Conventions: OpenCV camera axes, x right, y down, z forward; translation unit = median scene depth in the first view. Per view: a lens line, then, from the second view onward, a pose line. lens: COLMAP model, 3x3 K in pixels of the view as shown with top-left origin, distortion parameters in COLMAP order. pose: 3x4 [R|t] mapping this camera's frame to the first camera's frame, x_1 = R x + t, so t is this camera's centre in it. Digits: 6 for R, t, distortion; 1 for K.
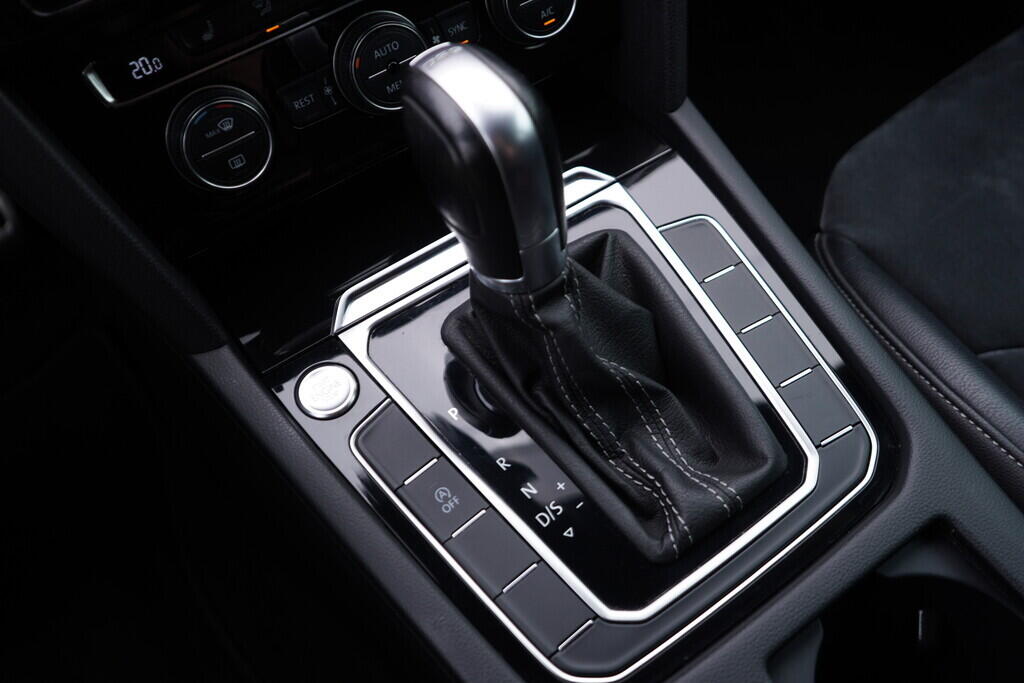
lens RADIAL K [[1049.9, 0, 499.2], [0, 1049.9, 363.9], [0, 0, 1]] dist [0.009270, 0.000000]
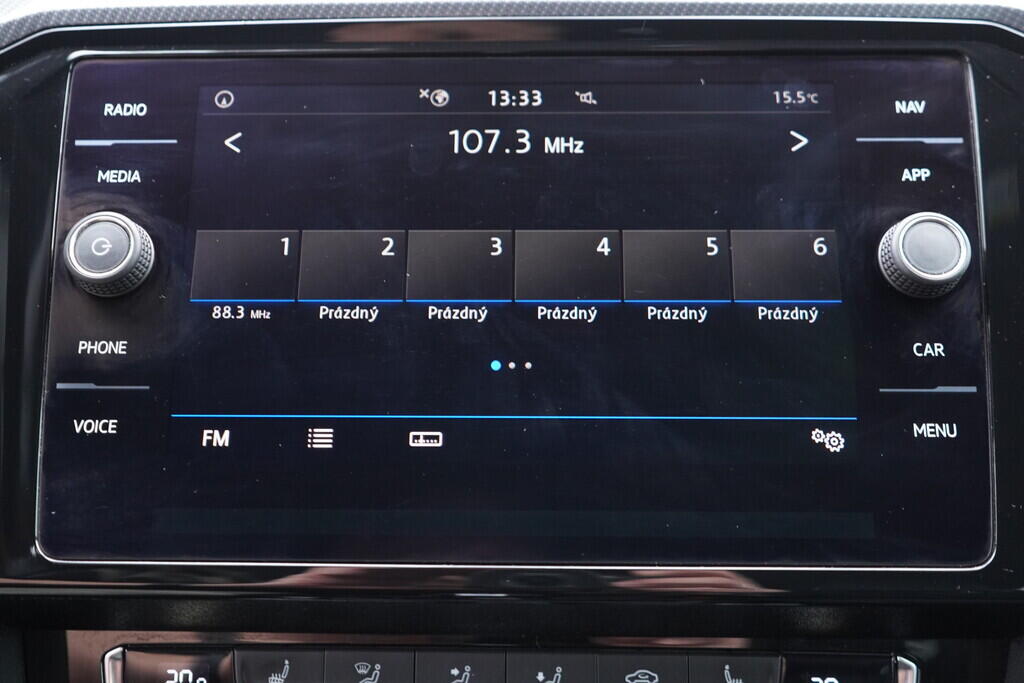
lens RADIAL K [[1049.9, 0, 488.2], [0, 1049.9, 343.1], [0, 0, 1]] dist [0.009270, 0.000000]
pose [[0.824927, 0.231717, -0.515560, 0.145162], [-0.496464, 0.733073, -0.464895, -0.218457], [0.270219, 0.639462, 0.719771, 0.388209]]
